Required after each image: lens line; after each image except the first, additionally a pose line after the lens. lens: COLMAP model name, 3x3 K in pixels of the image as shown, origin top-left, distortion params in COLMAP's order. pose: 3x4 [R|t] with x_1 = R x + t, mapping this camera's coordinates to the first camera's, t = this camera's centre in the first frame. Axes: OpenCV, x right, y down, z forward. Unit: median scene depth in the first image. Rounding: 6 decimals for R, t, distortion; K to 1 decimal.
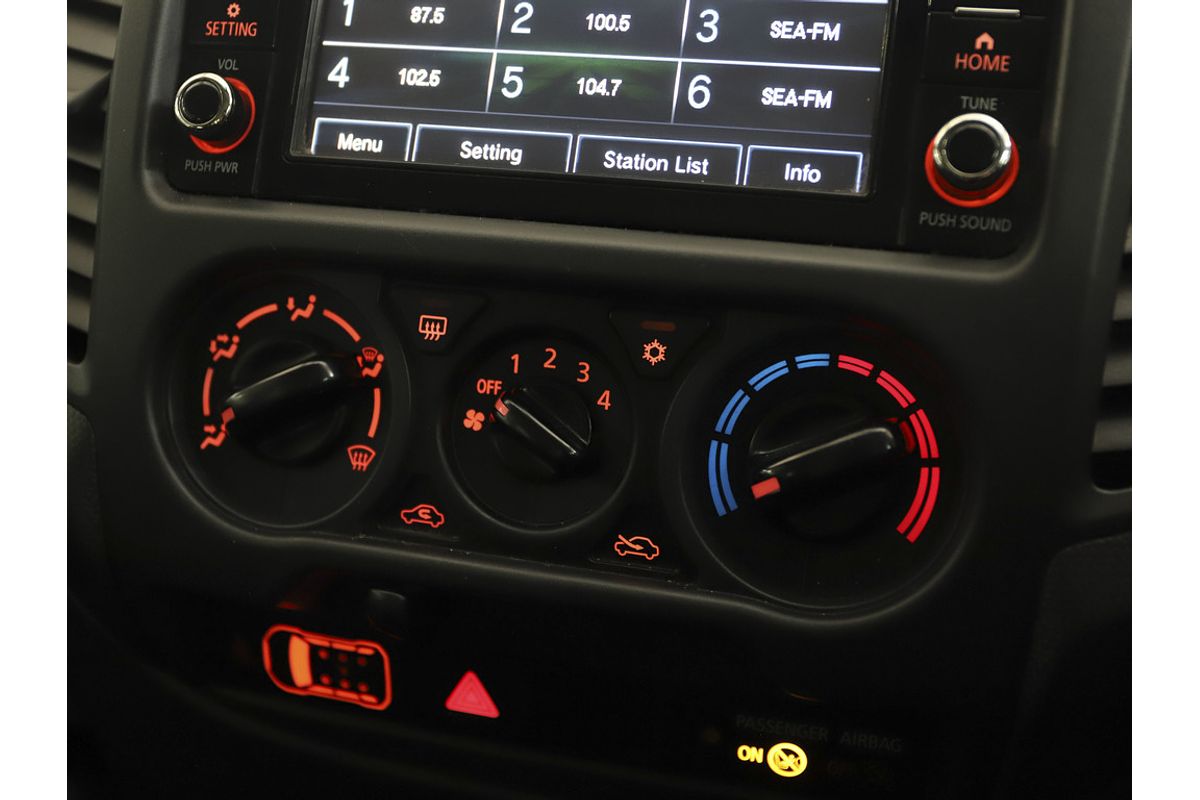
lens RADIAL K [[1452.8, 0, 589.3], [0, 1452.8, 424.6], [0, 0, 1]] dist [-0.025201, 0.000000]
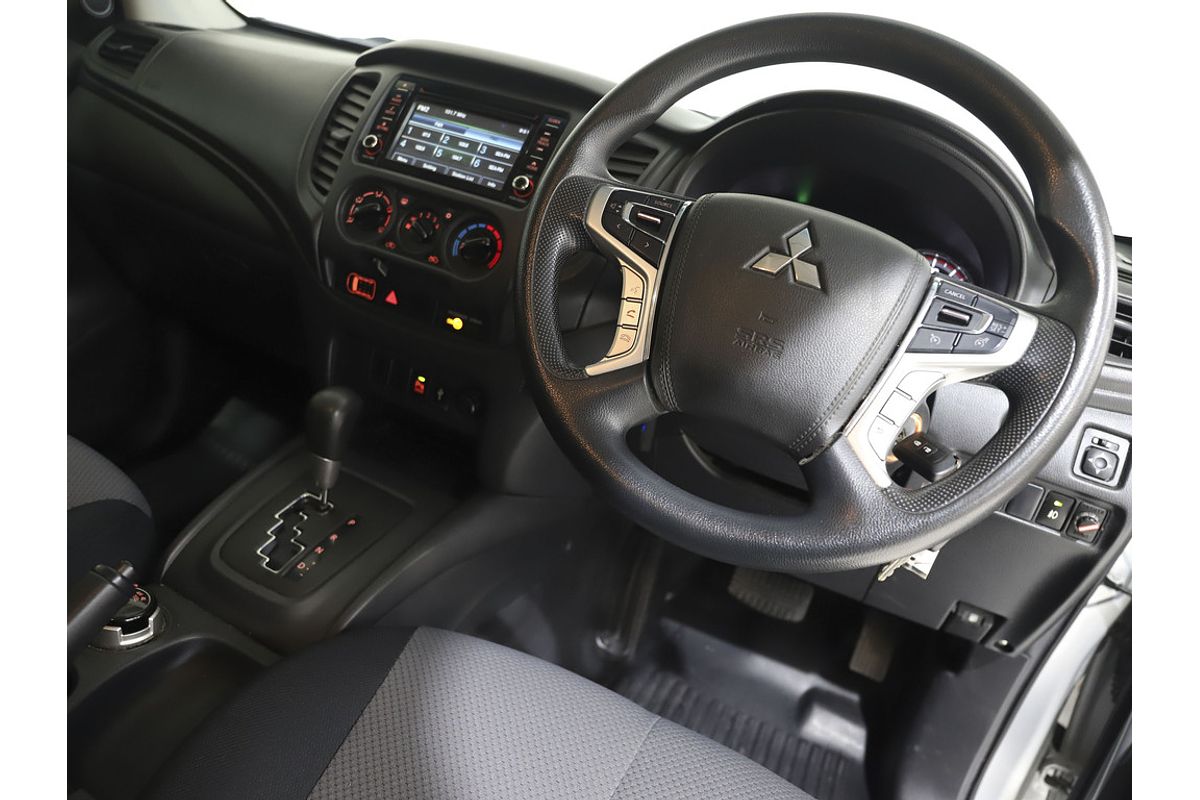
lens RADIAL K [[837.1, 0, 593.2], [0, 837.1, 399.8], [0, 0, 1]] dist [-0.071547, 0.006448]
pose [[0.964337, 0.259041, -0.054339, 0.708866], [-0.263086, 0.960605, -0.089579, 0.563319], [0.028994, 0.100680, 0.994496, -1.346283]]
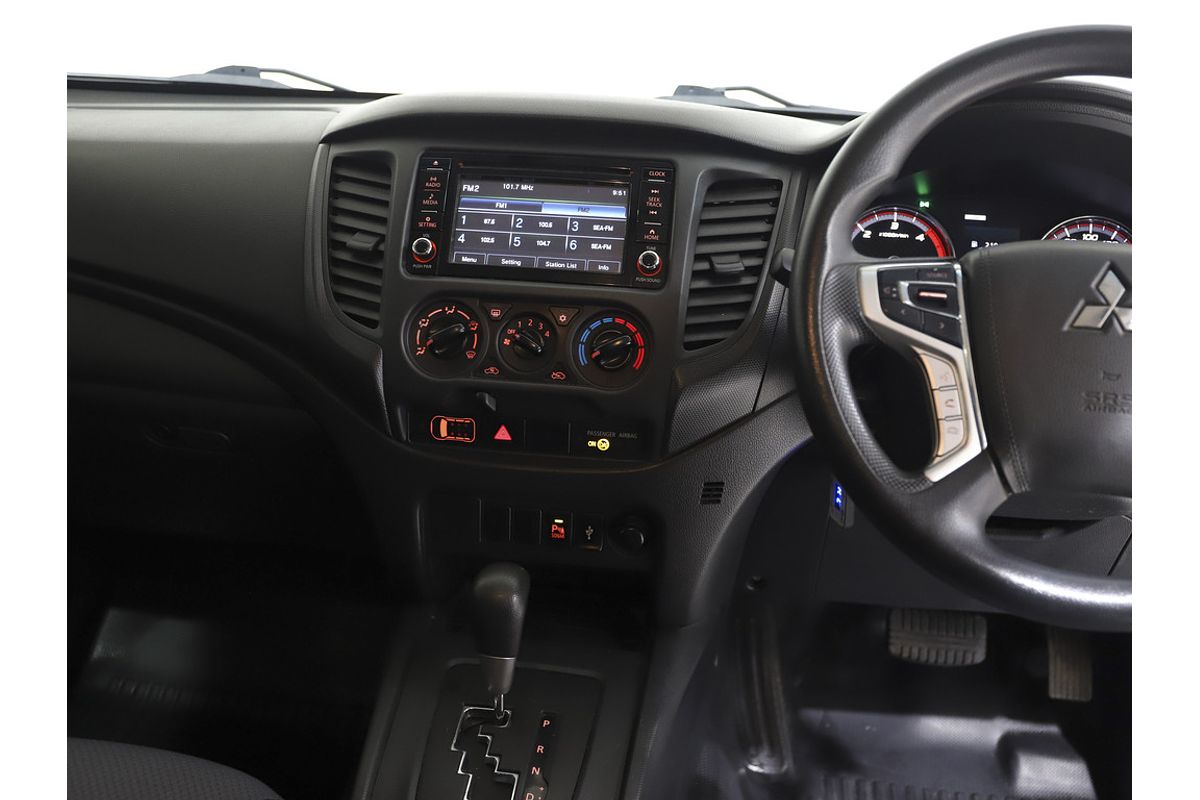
lens RADIAL K [[1202.0, 0, 606.5], [0, 1202.0, 403.5], [0, 0, 1]] dist [-0.016722, 0.000000]
pose [[0.986453, -0.009803, 0.163754, -0.310882], [0.028238, 0.993460, -0.110631, 0.453908], [-0.161598, 0.113756, 0.980278, -1.734772]]
